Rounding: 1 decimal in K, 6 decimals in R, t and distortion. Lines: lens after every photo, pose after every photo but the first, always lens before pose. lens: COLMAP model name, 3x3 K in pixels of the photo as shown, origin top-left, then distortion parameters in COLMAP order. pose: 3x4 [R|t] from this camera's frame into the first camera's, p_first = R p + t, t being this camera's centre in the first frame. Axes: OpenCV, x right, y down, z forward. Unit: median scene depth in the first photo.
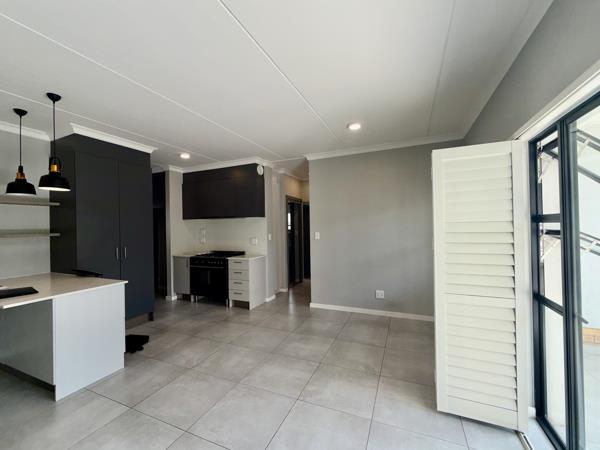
lens RADIAL K [[252.8, 0, 298.8], [0, 252.8, 223.4], [0, 0, 1]] dist [-0.000137, 0.000055]
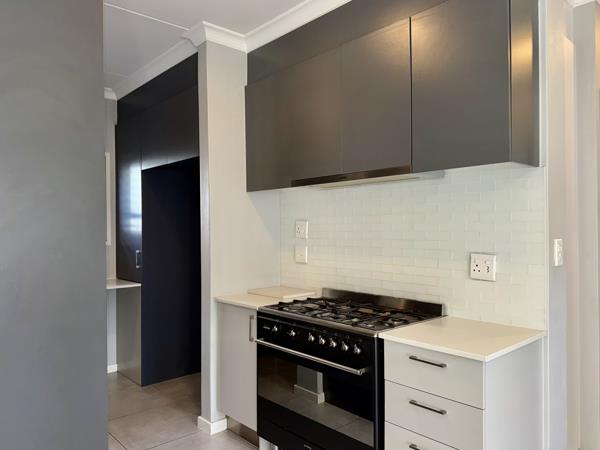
lens RADIAL K [[425.5, 0, 303.0], [0, 425.5, 227.5], [0, 0, 1]] dist [0.088822, -0.115672]
pose [[0.914051, 0.010419, -0.405464, -0.175268], [-0.003333, 0.999829, 0.018178, 0.025442], [0.405585, -0.015264, 0.913930, 0.564778]]
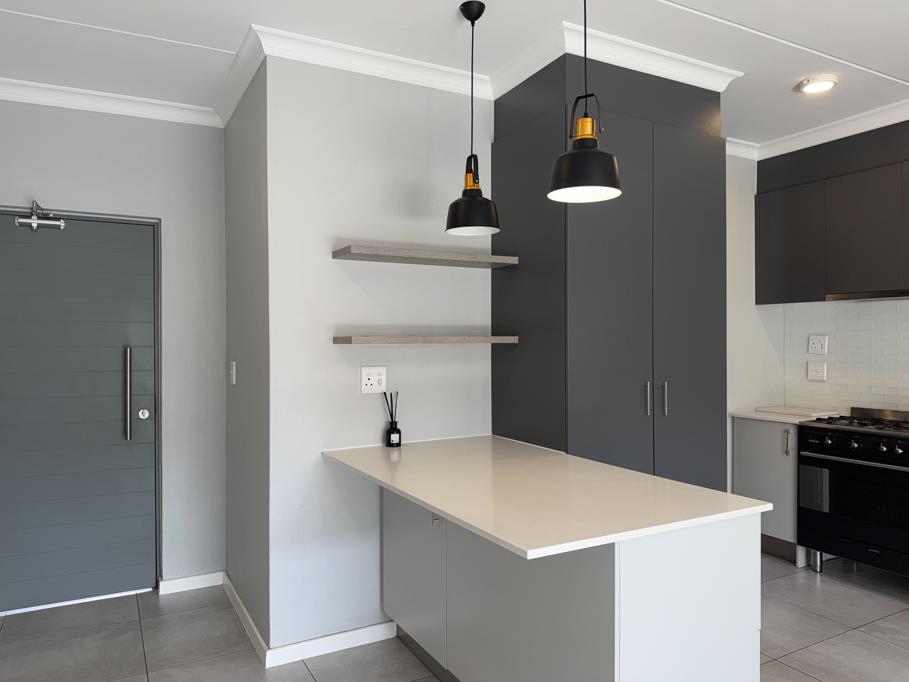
lens RADIAL K [[644.6, 0, 459.0], [0, 644.6, 344.7], [0, 0, 1]] dist [0.088822, -0.115672]
pose [[0.796054, 0.018832, -0.604932, -0.283344], [-0.003280, 0.999635, 0.026803, 0.017070], [0.605216, -0.019352, 0.795826, 0.113475]]
